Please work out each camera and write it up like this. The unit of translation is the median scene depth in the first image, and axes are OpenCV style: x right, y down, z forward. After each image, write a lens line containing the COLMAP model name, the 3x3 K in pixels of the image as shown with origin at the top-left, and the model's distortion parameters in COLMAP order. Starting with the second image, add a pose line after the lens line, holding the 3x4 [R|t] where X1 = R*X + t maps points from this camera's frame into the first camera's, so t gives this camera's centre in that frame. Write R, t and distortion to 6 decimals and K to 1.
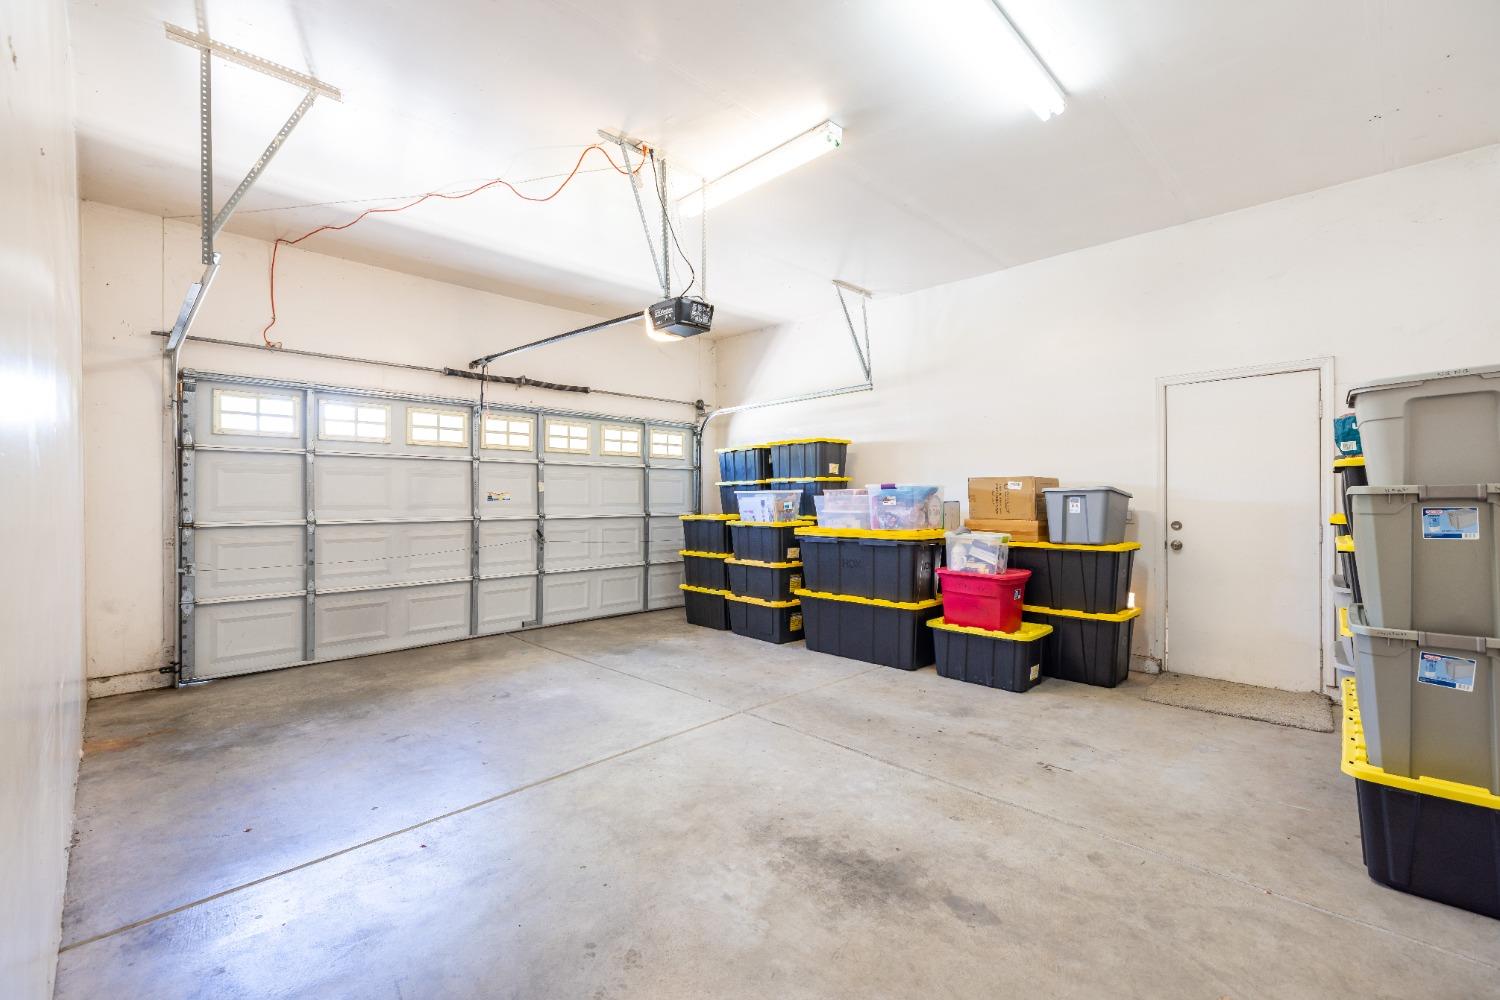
lens RADIAL K [[654.8, 0, 750.9], [0, 654.8, 499.7], [0, 0, 1]] dist [0.000473, 0.000524]
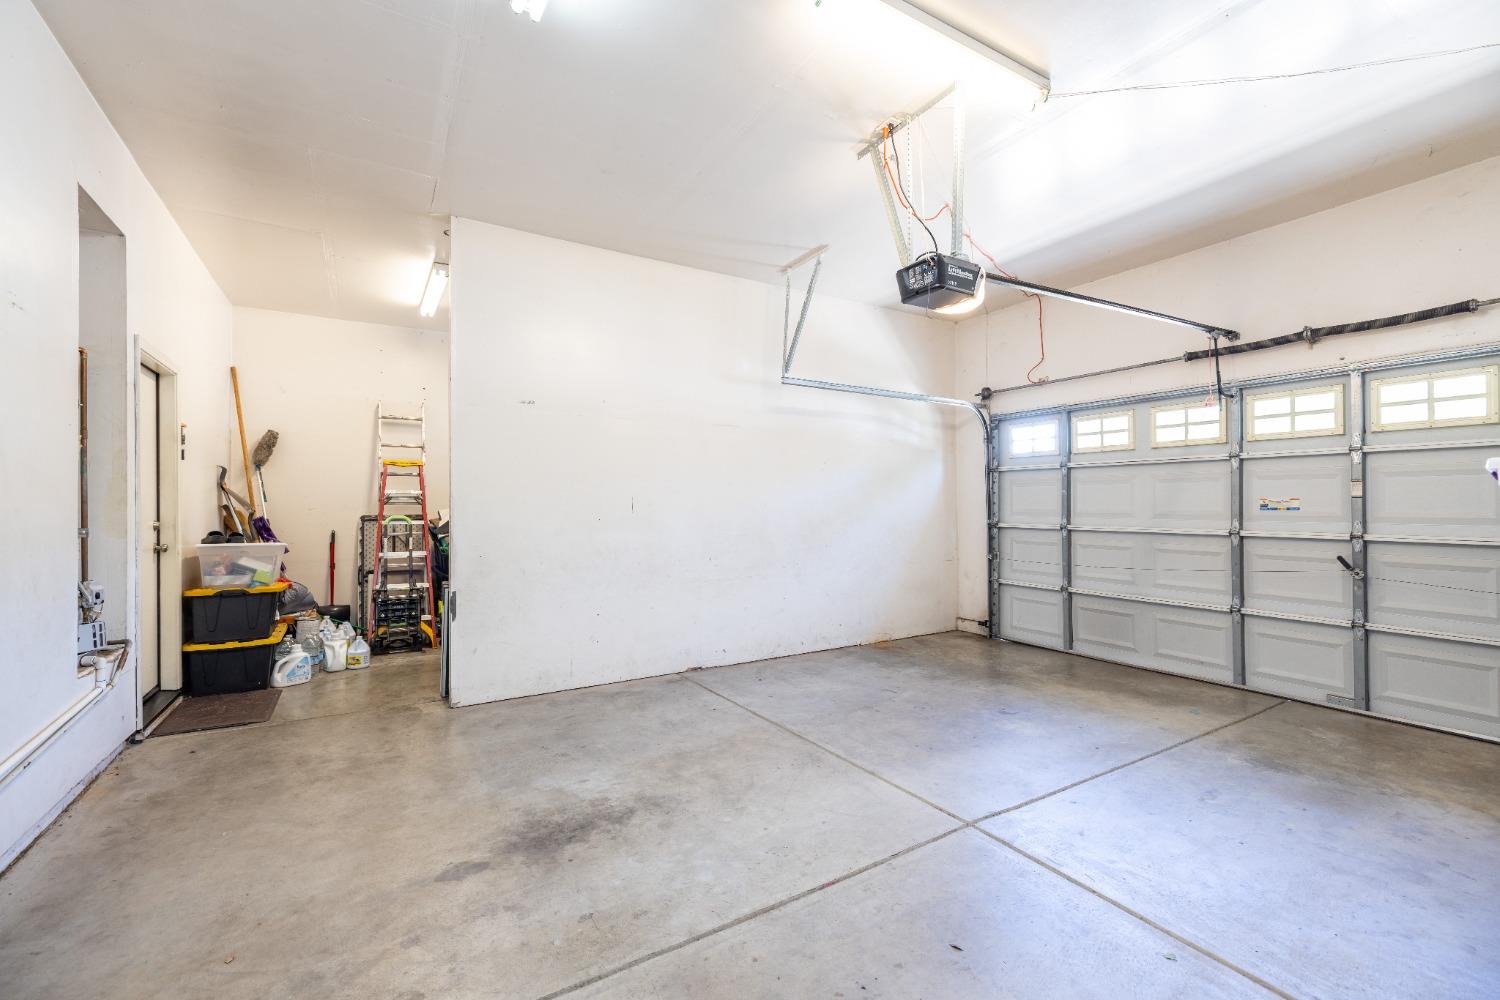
lens RADIAL K [[654.8, 0, 752.4], [0, 654.8, 500.1], [0, 0, 1]] dist [0.000473, 0.000524]
pose [[-0.269172, -0.005141, -0.963078, 0.628201], [-0.003506, 0.999984, -0.004358, -0.006888], [0.963086, 0.002204, -0.269186, 0.864980]]
